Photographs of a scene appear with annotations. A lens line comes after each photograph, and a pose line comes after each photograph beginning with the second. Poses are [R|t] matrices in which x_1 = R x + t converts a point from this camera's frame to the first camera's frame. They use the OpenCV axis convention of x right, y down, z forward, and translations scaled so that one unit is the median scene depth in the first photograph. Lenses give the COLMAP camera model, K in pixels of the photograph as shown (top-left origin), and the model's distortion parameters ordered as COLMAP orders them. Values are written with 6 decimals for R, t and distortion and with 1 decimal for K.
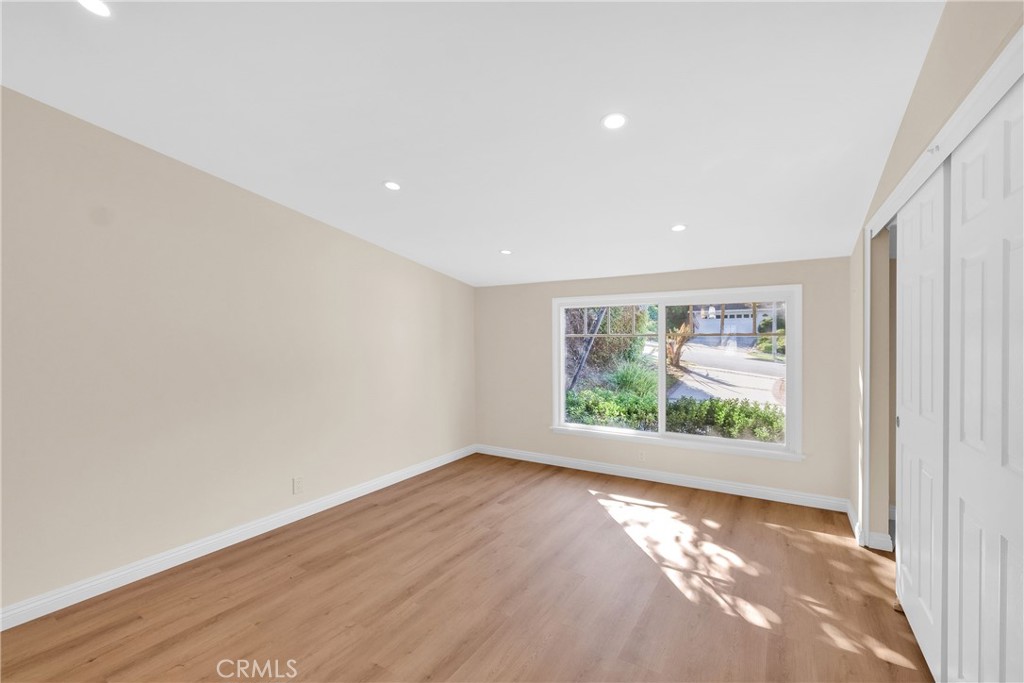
lens RADIAL K [[440.0, 0, 509.7], [0, 440.0, 342.5], [0, 0, 1]] dist [-0.005391, -0.000643]
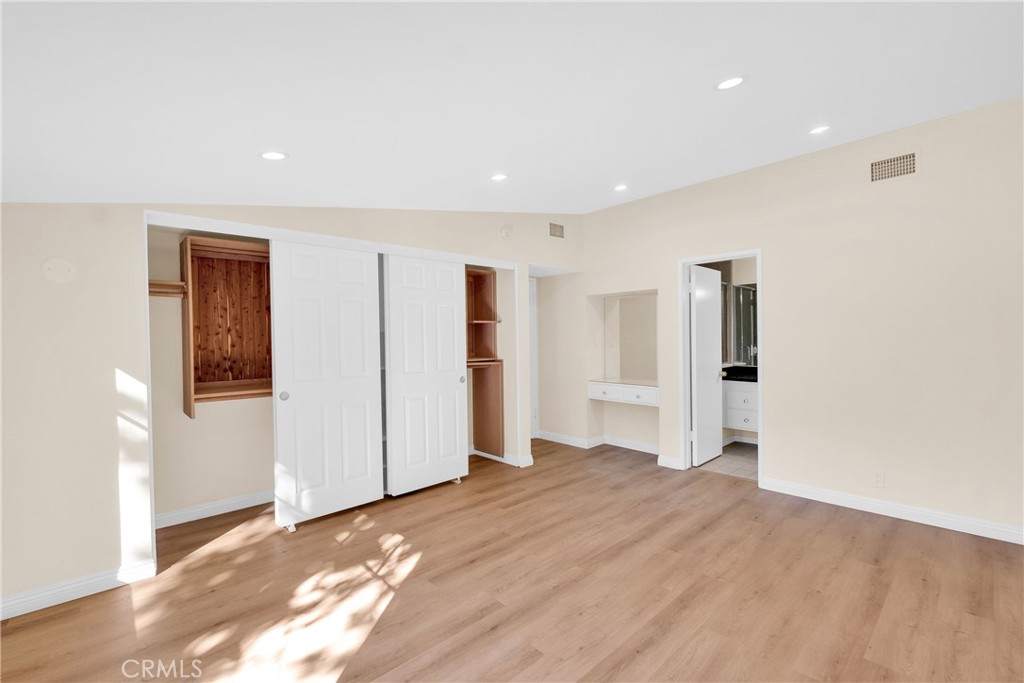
lens RADIAL K [[440.0, 0, 509.7], [0, 440.0, 342.5], [0, 0, 1]] dist [-0.005391, -0.000643]
pose [[-0.964978, 0.019473, 0.261606, -0.120944], [0.024985, 0.999530, 0.017757, 0.003316], [-0.261138, 0.023671, -0.965011, 1.802577]]
